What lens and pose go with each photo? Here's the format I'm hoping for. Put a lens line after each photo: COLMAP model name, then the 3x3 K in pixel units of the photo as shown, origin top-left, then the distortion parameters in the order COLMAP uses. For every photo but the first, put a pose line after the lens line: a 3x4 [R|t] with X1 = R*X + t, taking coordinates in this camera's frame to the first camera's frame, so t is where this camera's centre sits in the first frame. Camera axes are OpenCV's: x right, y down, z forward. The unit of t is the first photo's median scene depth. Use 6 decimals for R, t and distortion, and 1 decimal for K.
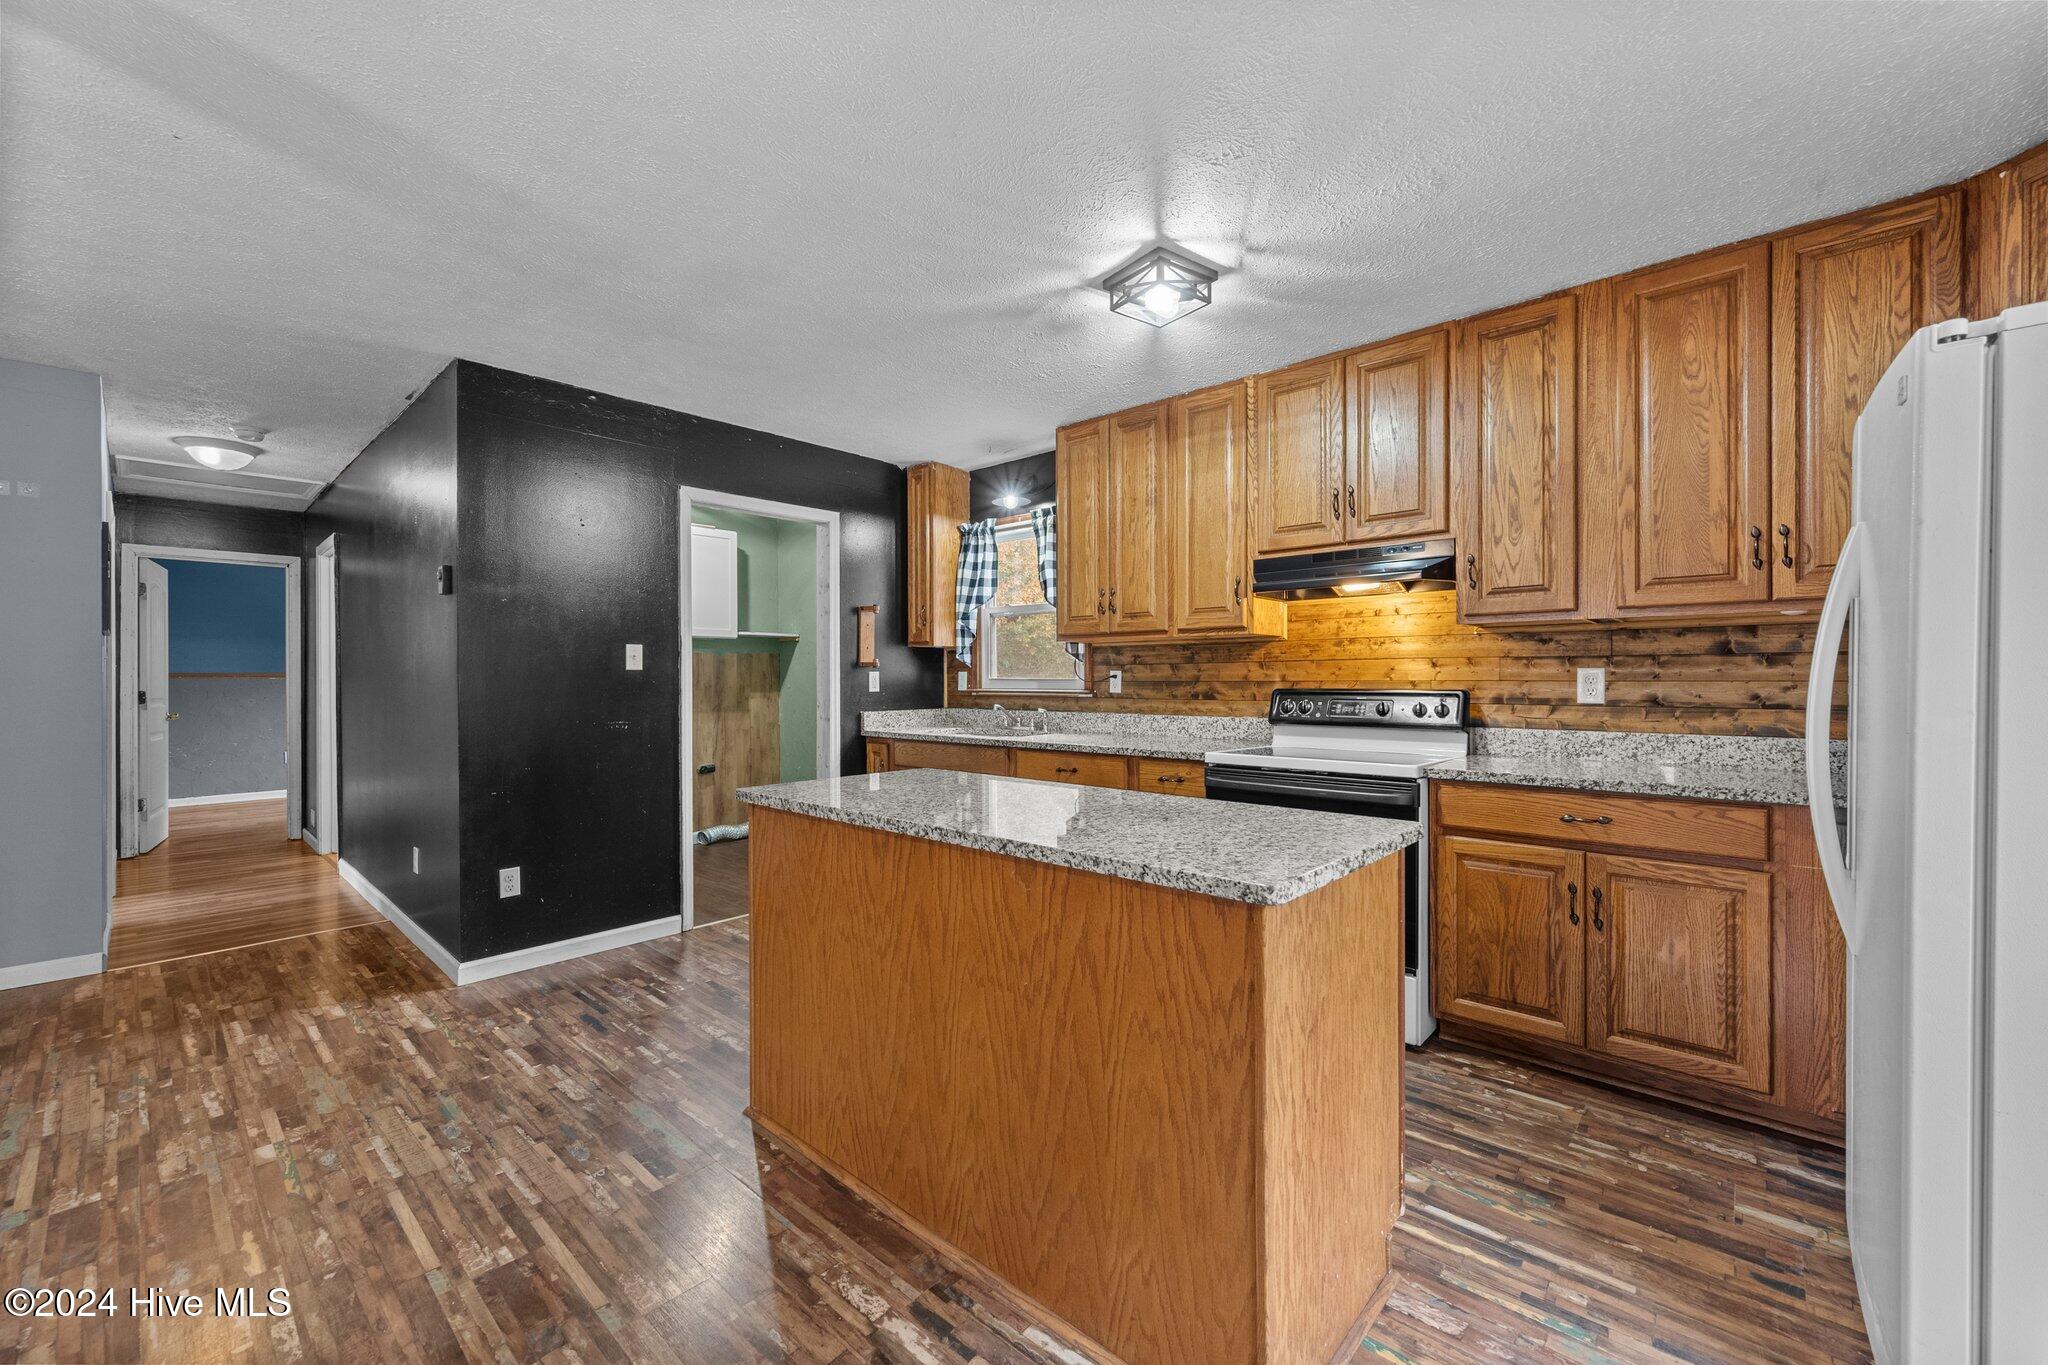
lens RADIAL K [[810.9, 0, 1019.1], [0, 810.9, 676.5], [0, 0, 1]] dist [0.001212, -0.000497]
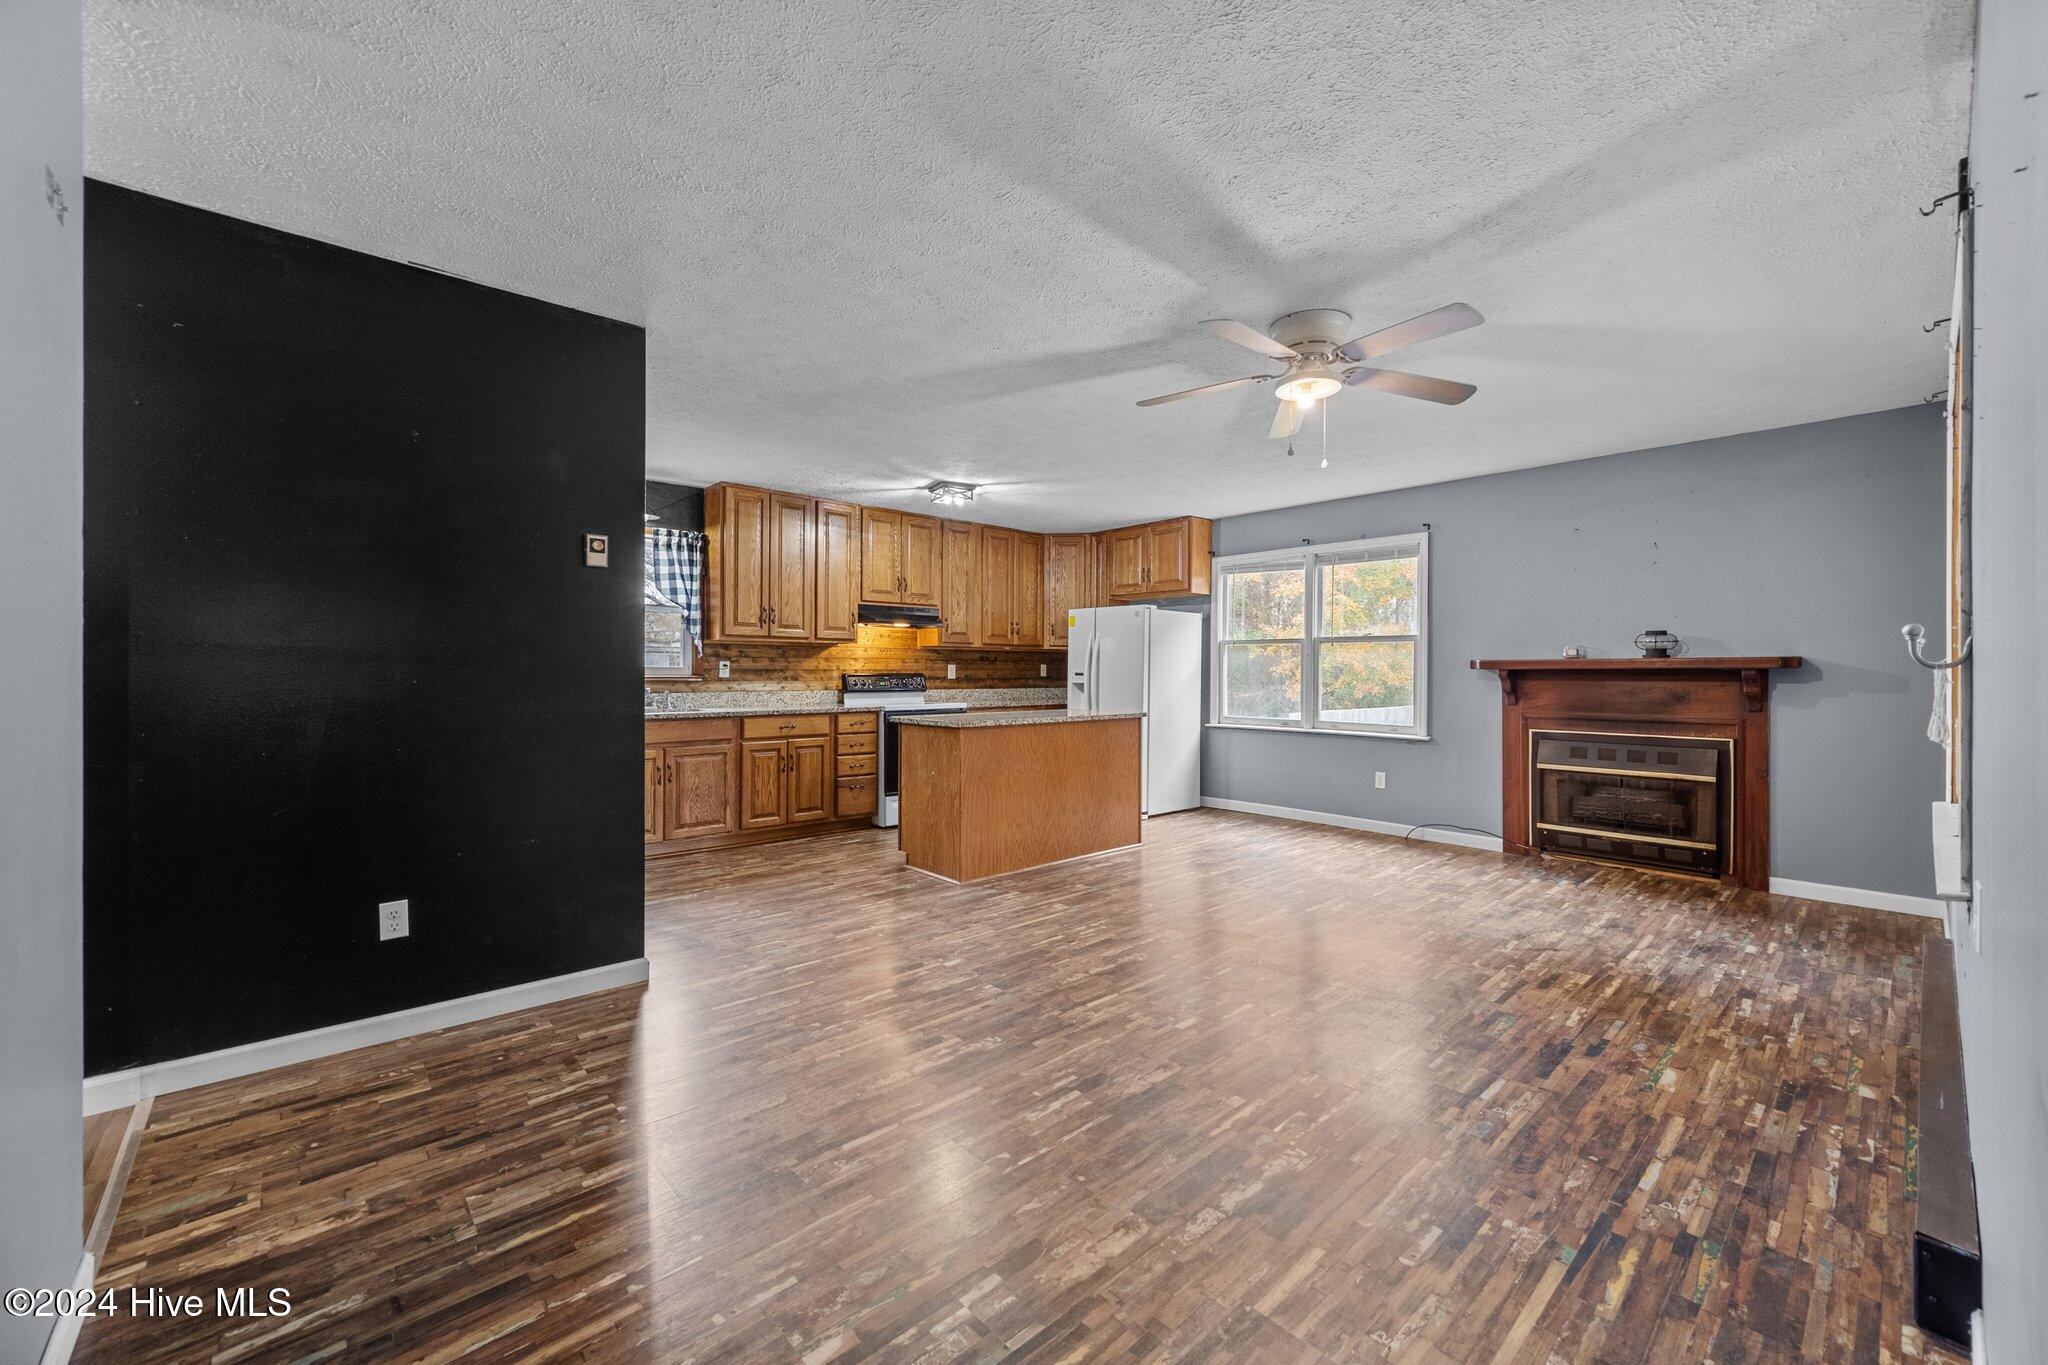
lens RADIAL K [[810.9, 0, 1032.2], [0, 810.9, 664.8], [0, 0, 1]] dist [0.001212, -0.000497]
pose [[0.095182, 0.011341, 0.995395, -1.821355], [-0.003379, 0.999933, -0.011069, 0.018229], [-0.995454, -0.002310, 0.095214, 0.510866]]
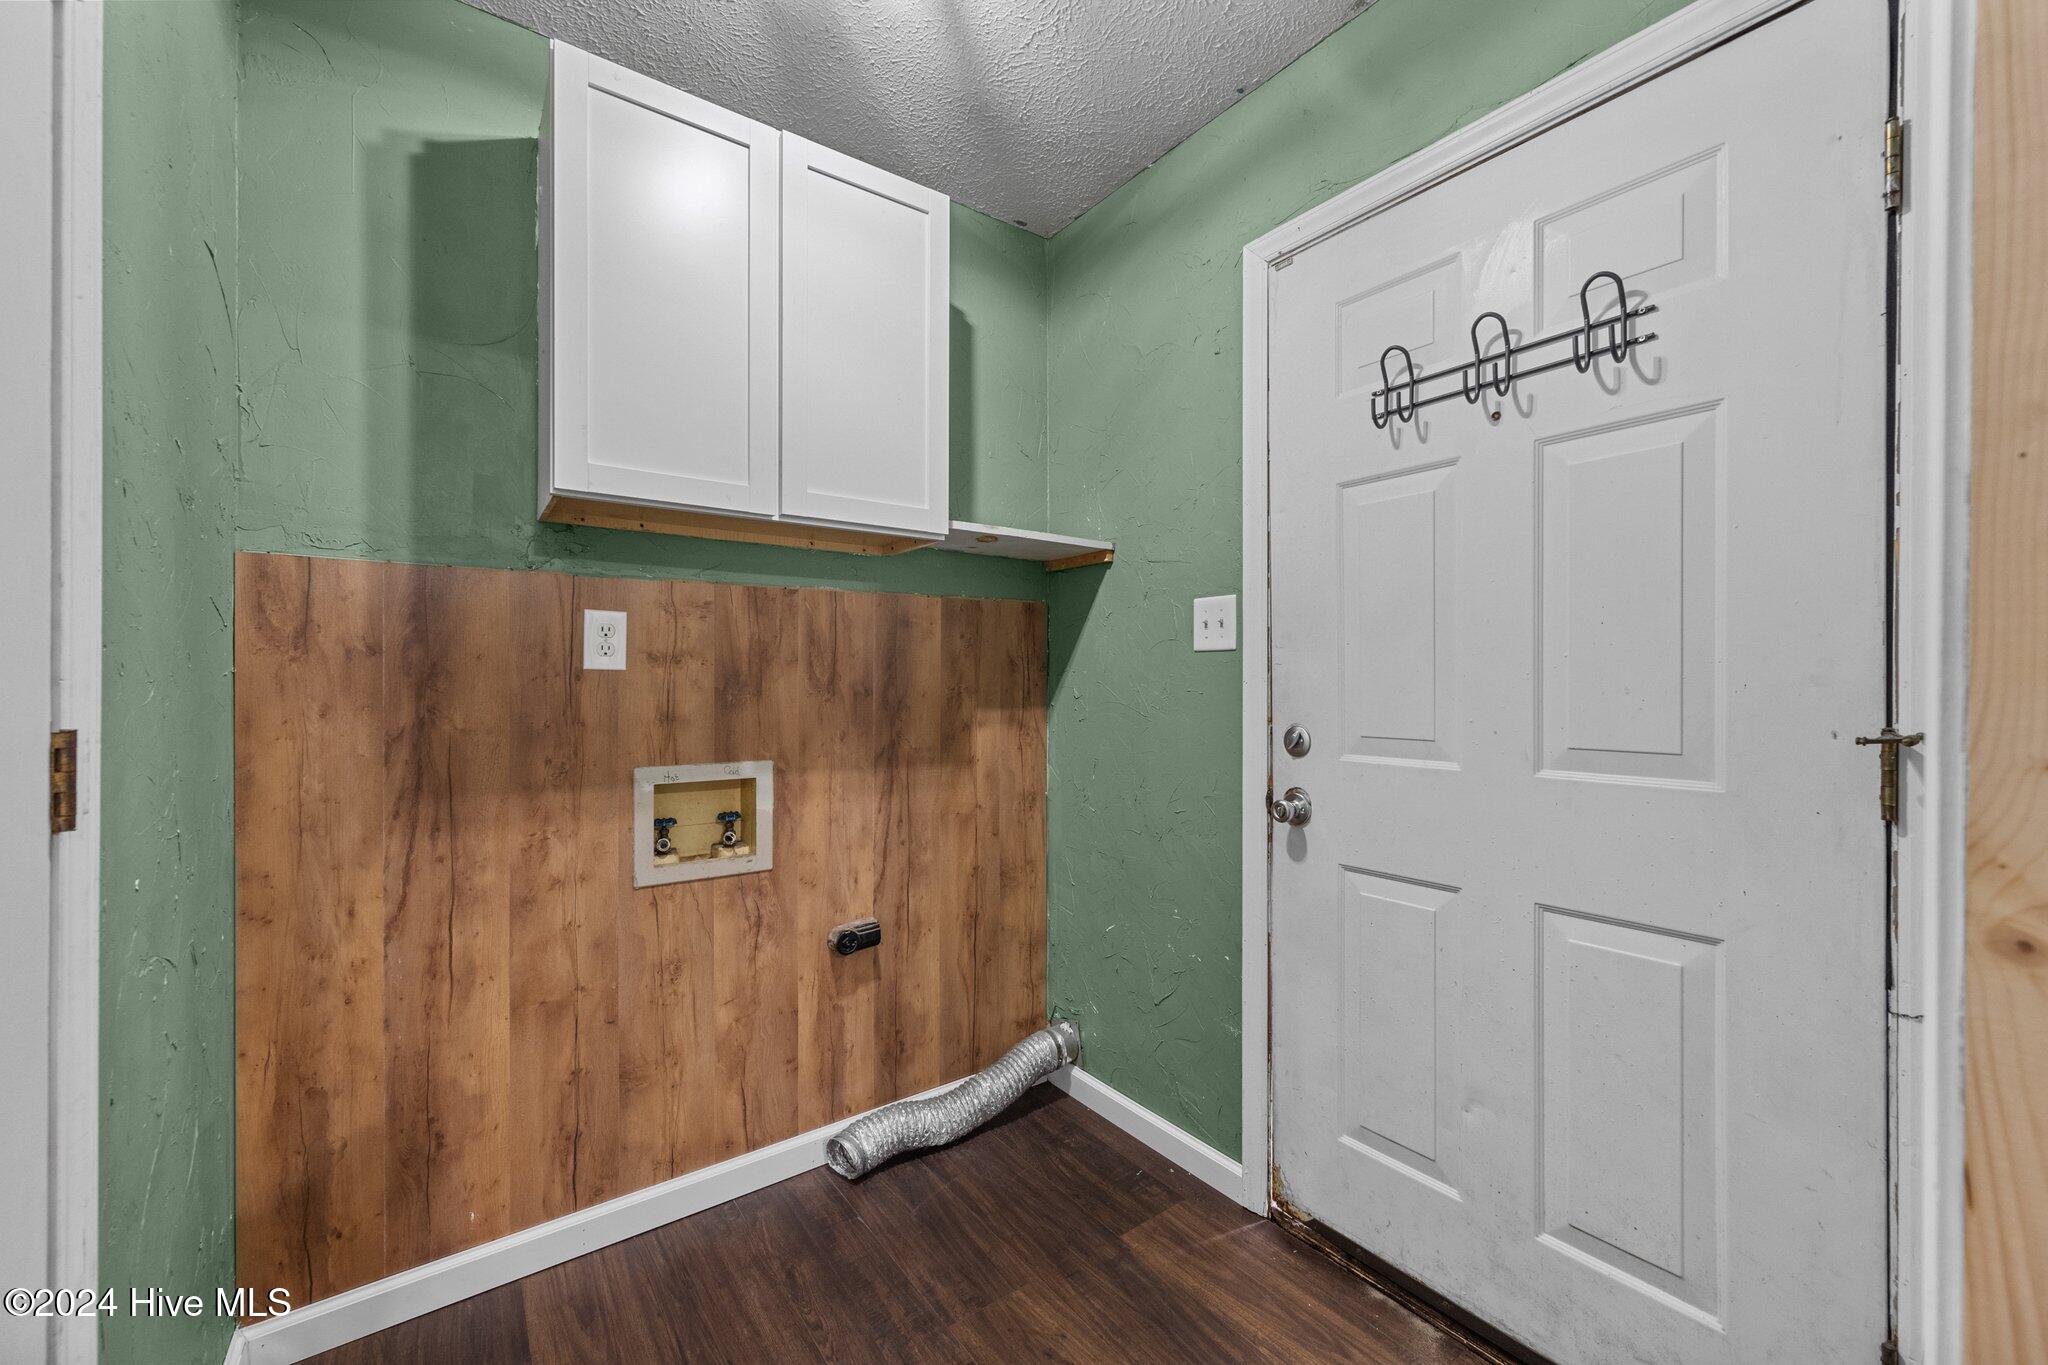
lens RADIAL K [[810.9, 0, 1016.6], [0, 810.9, 687.2], [0, 0, 1]] dist [0.001212, -0.000497]
pose [[0.976431, 0.008647, -0.215656, -0.525192], [-0.006943, 0.999938, 0.008658, 0.014205], [0.215718, -0.006957, 0.976431, 1.451016]]
